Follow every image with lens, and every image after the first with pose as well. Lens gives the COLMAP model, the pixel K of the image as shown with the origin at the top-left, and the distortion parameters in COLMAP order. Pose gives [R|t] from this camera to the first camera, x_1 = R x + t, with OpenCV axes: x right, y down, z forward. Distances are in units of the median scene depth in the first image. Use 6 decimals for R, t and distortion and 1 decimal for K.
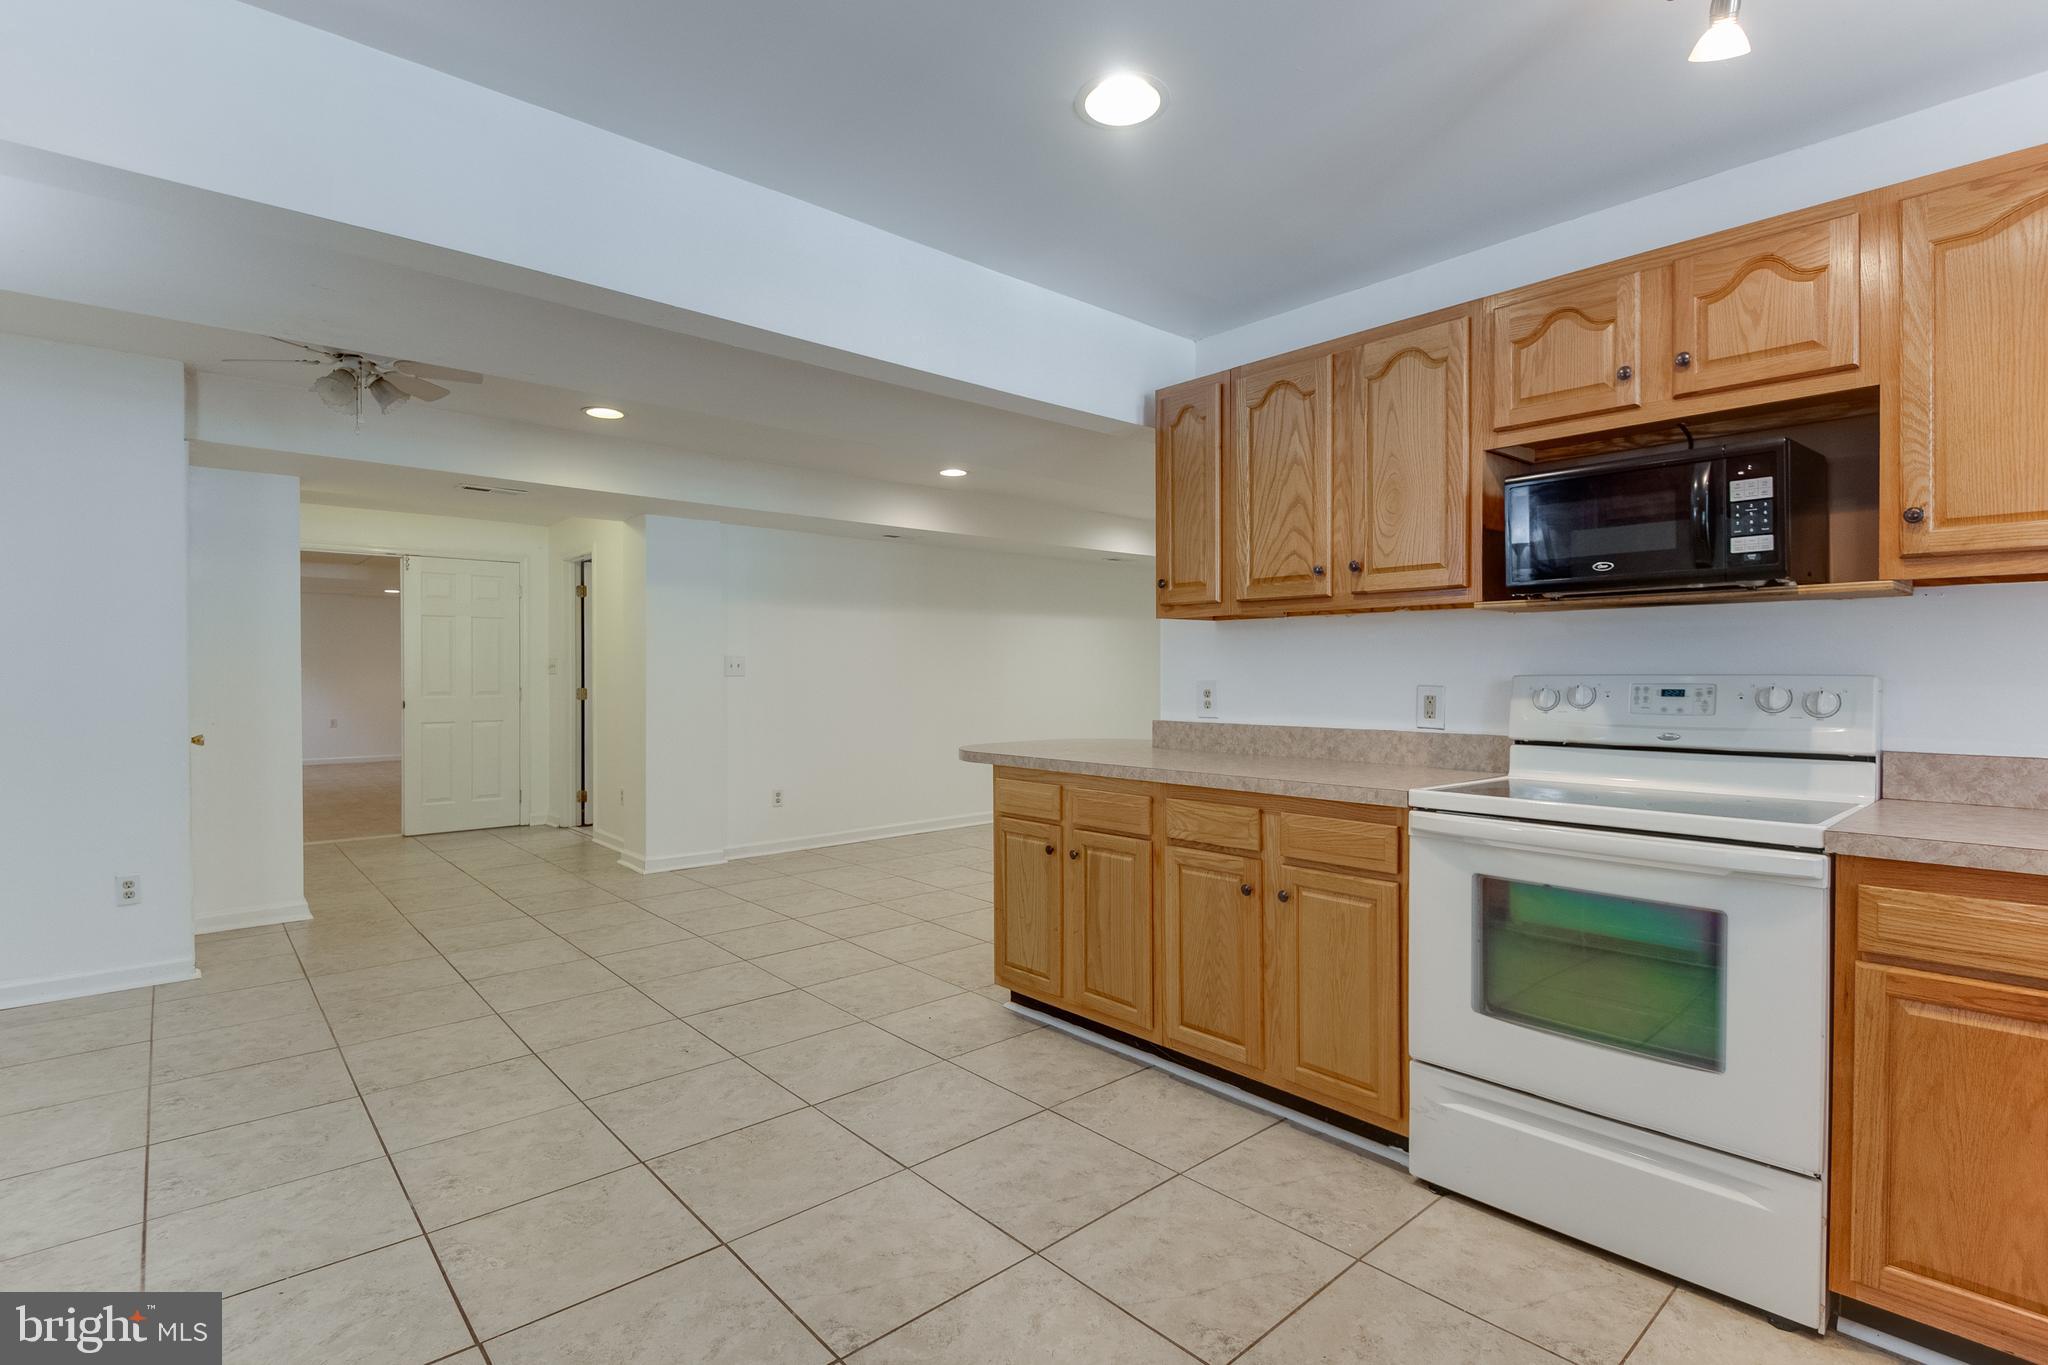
lens RADIAL K [[954.6, 0, 1029.9], [0, 954.6, 672.3], [0, 0, 1]] dist [0.003005, -0.008365]
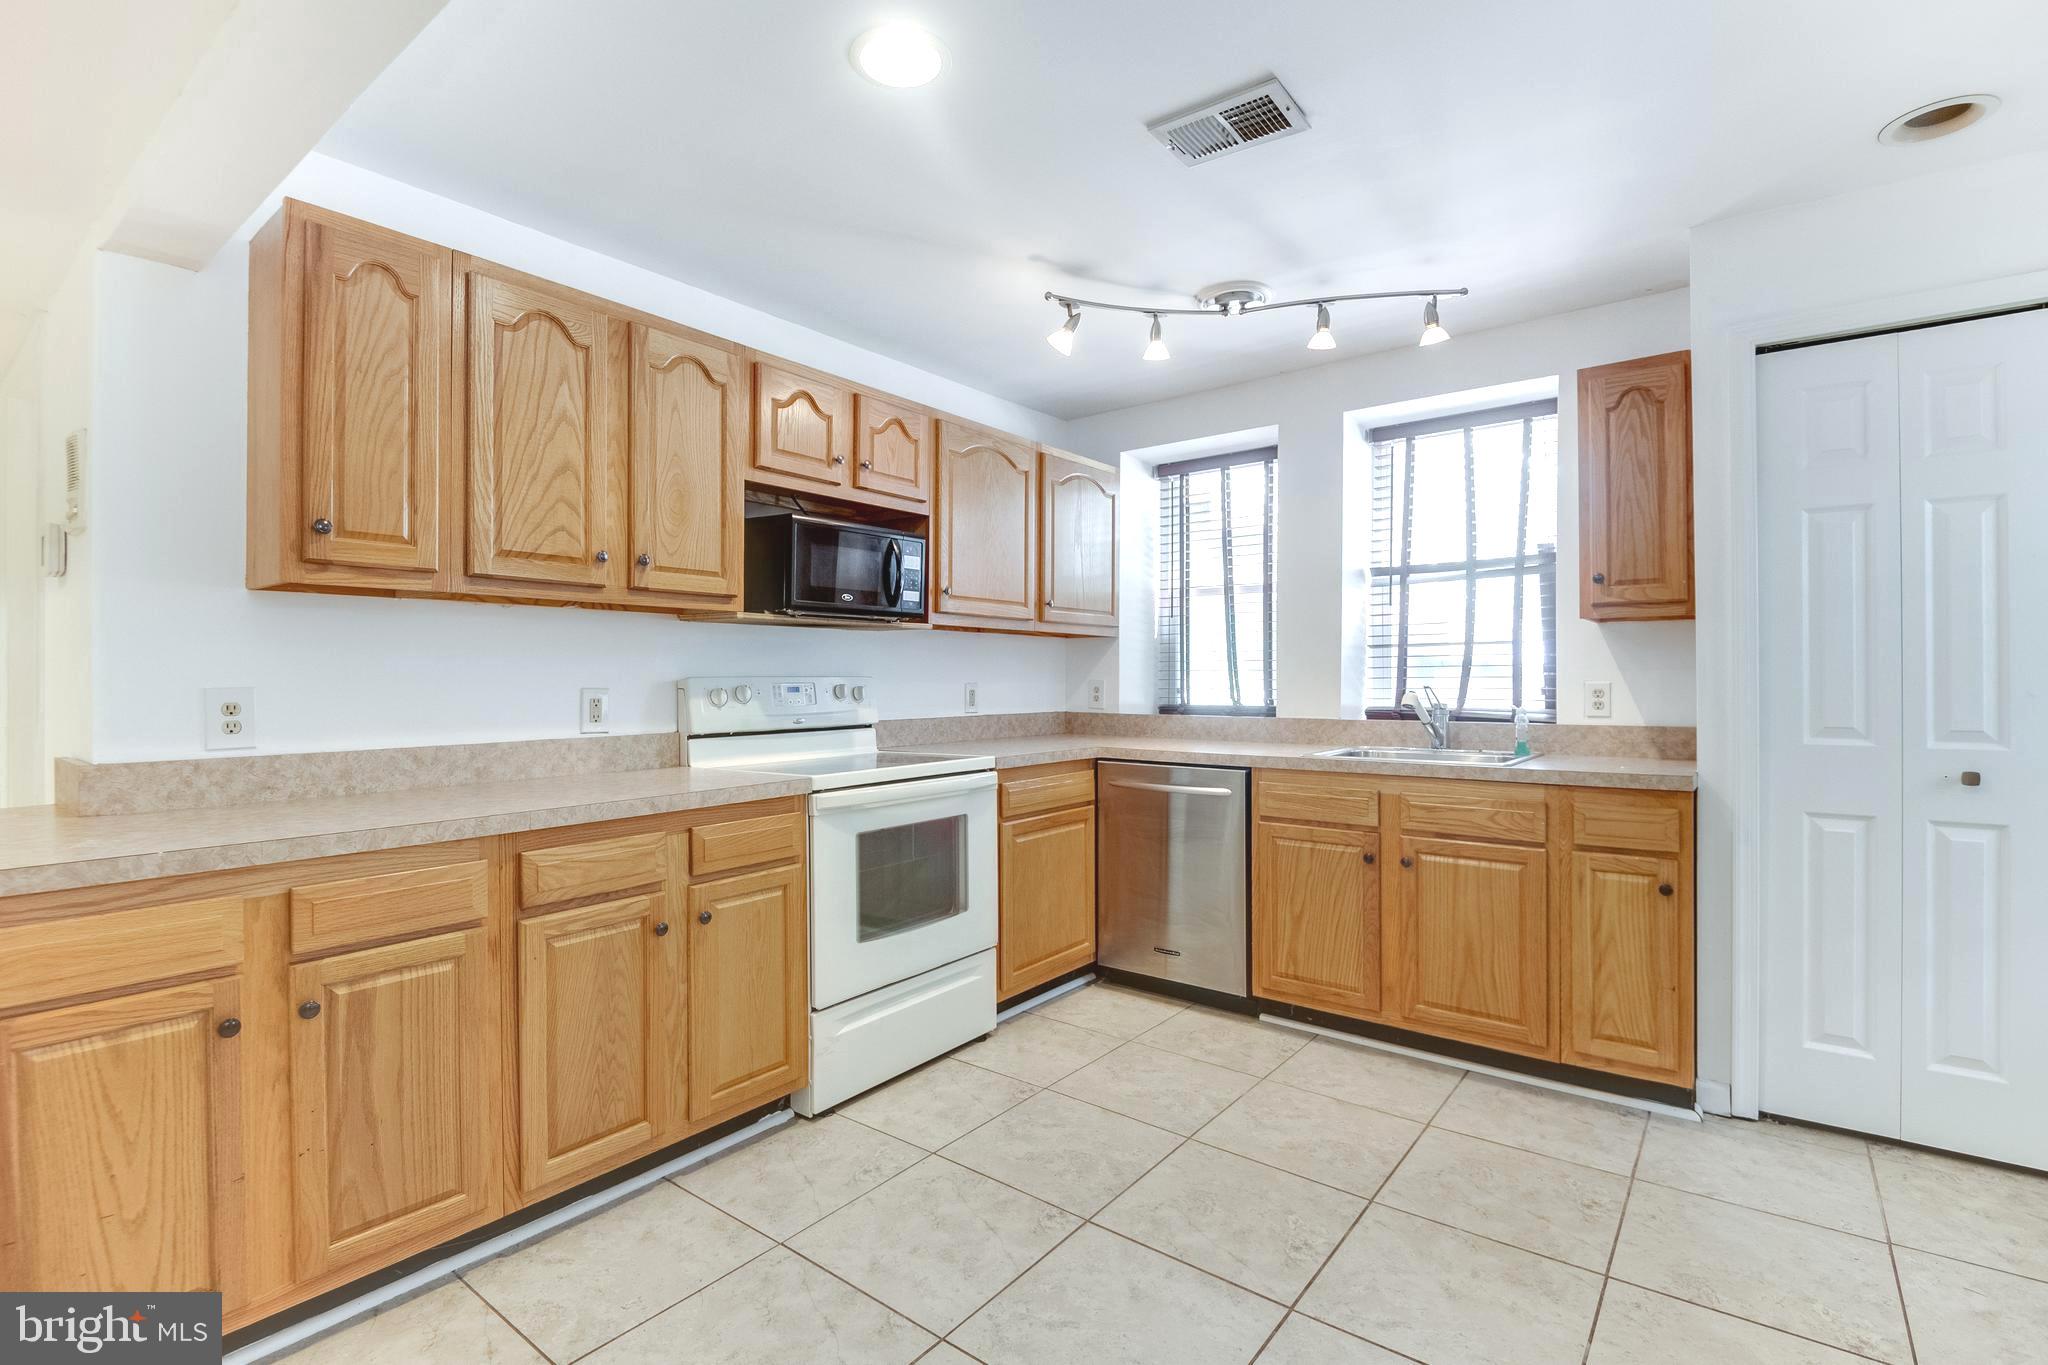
lens RADIAL K [[954.6, 0, 1008.3], [0, 954.6, 679.3], [0, 0, 1]] dist [0.003005, -0.008365]
pose [[-0.169761, 0.000713, 0.985485, -0.624648], [0.002971, 0.999996, -0.000212, 0.006557], [-0.985481, 0.002892, -0.169762, 0.790854]]
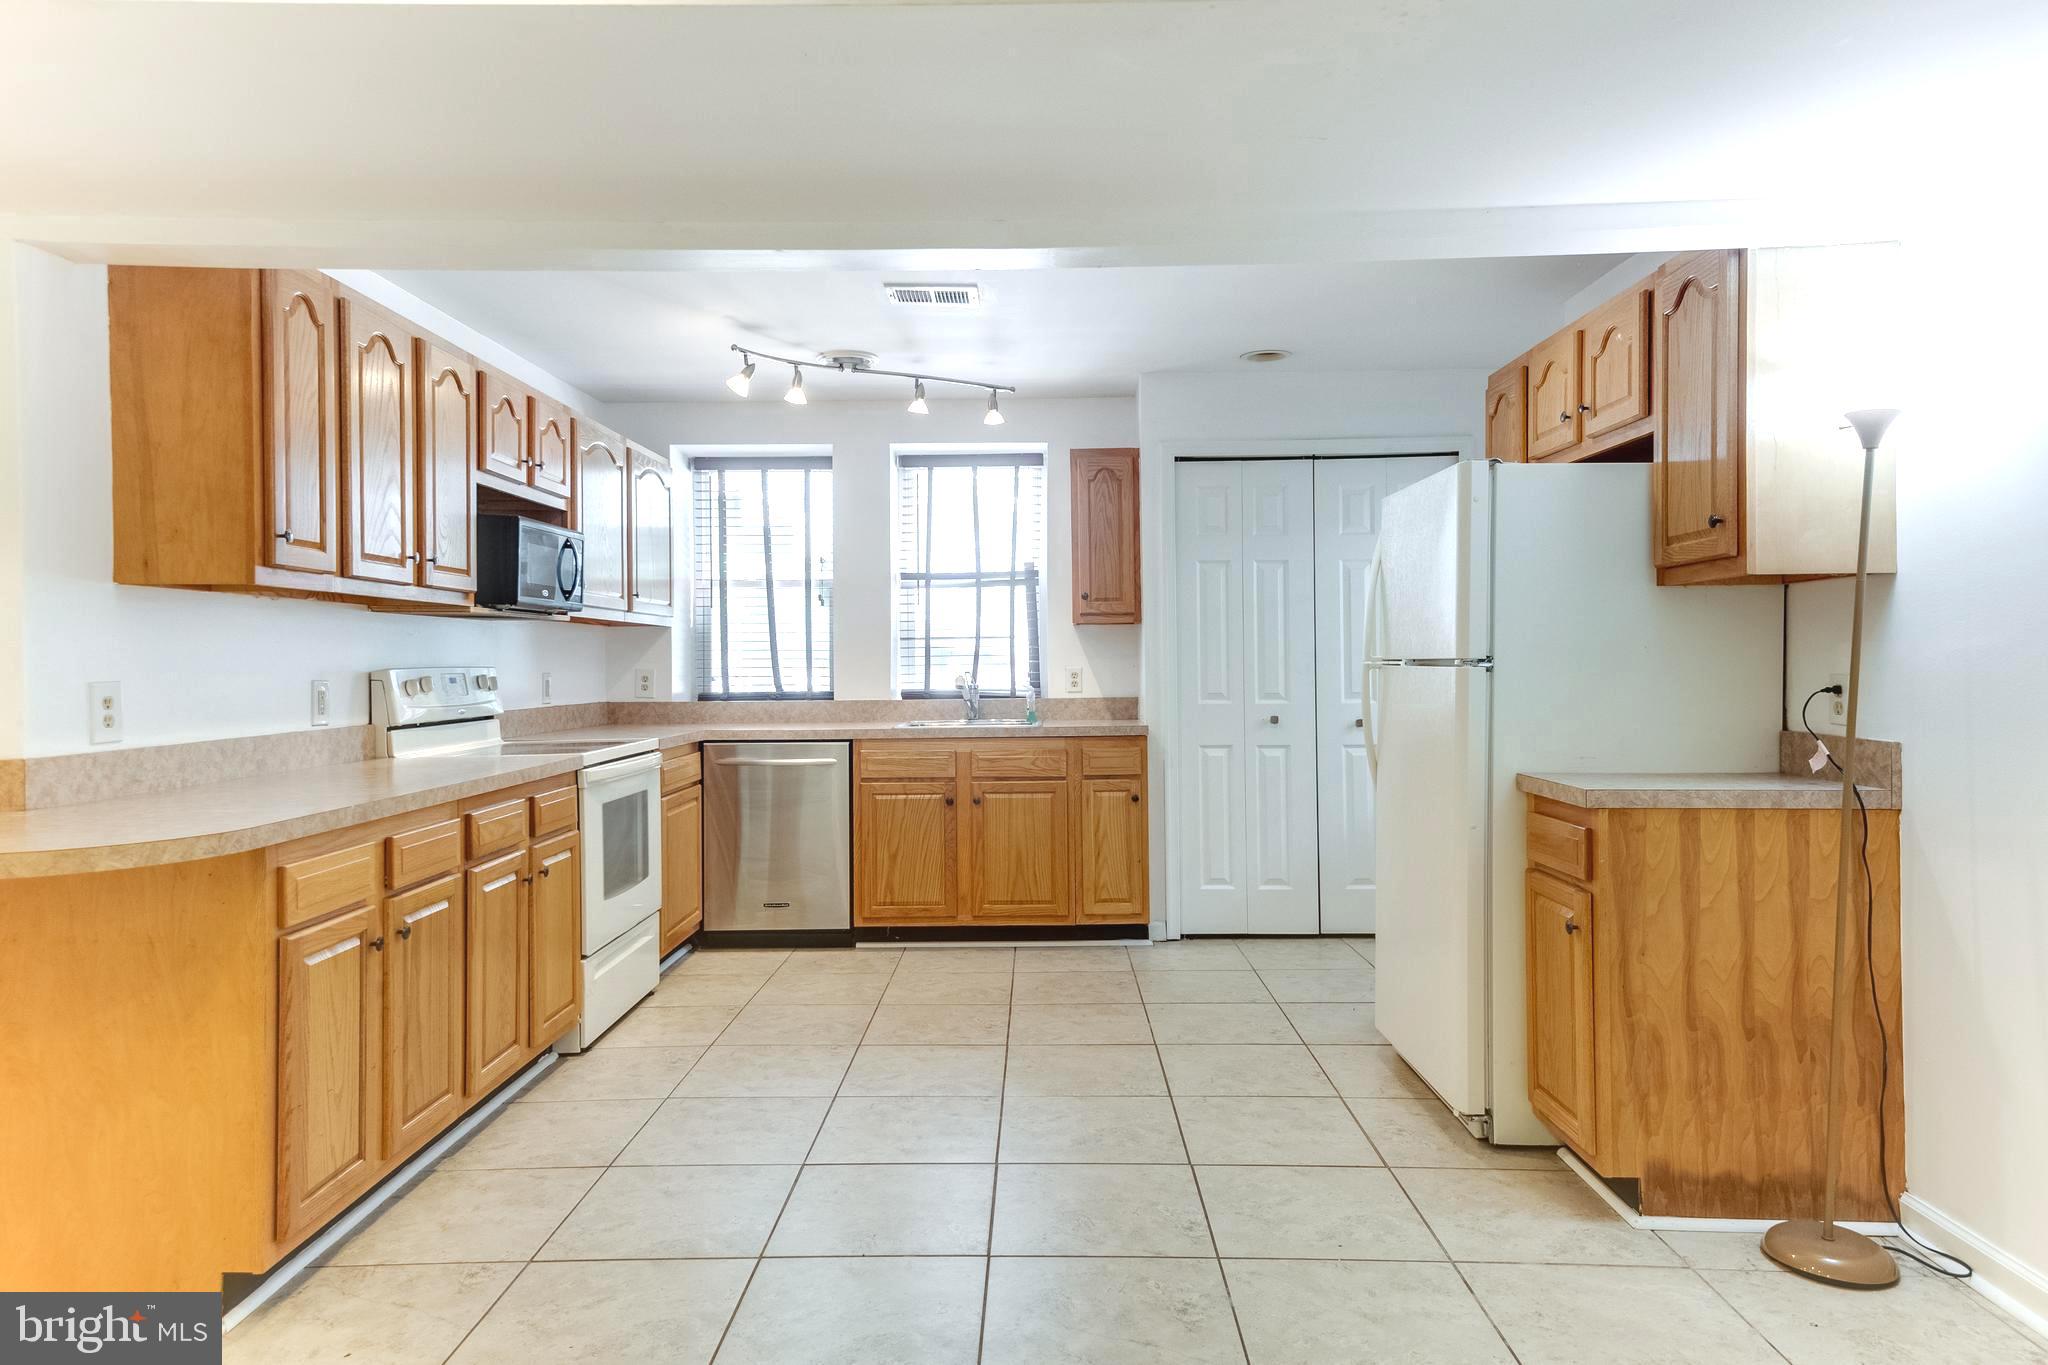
lens RADIAL K [[1314.3, 0, 1021.7], [0, 1314.3, 669.6], [0, 0, 1]] dist [0.087922, -0.002023]
pose [[-0.734306, 0.003353, 0.678810, -1.052570], [0.009366, 0.999943, 0.005192, 0.003022], [-0.678754, 0.010170, -0.734295, 1.585477]]
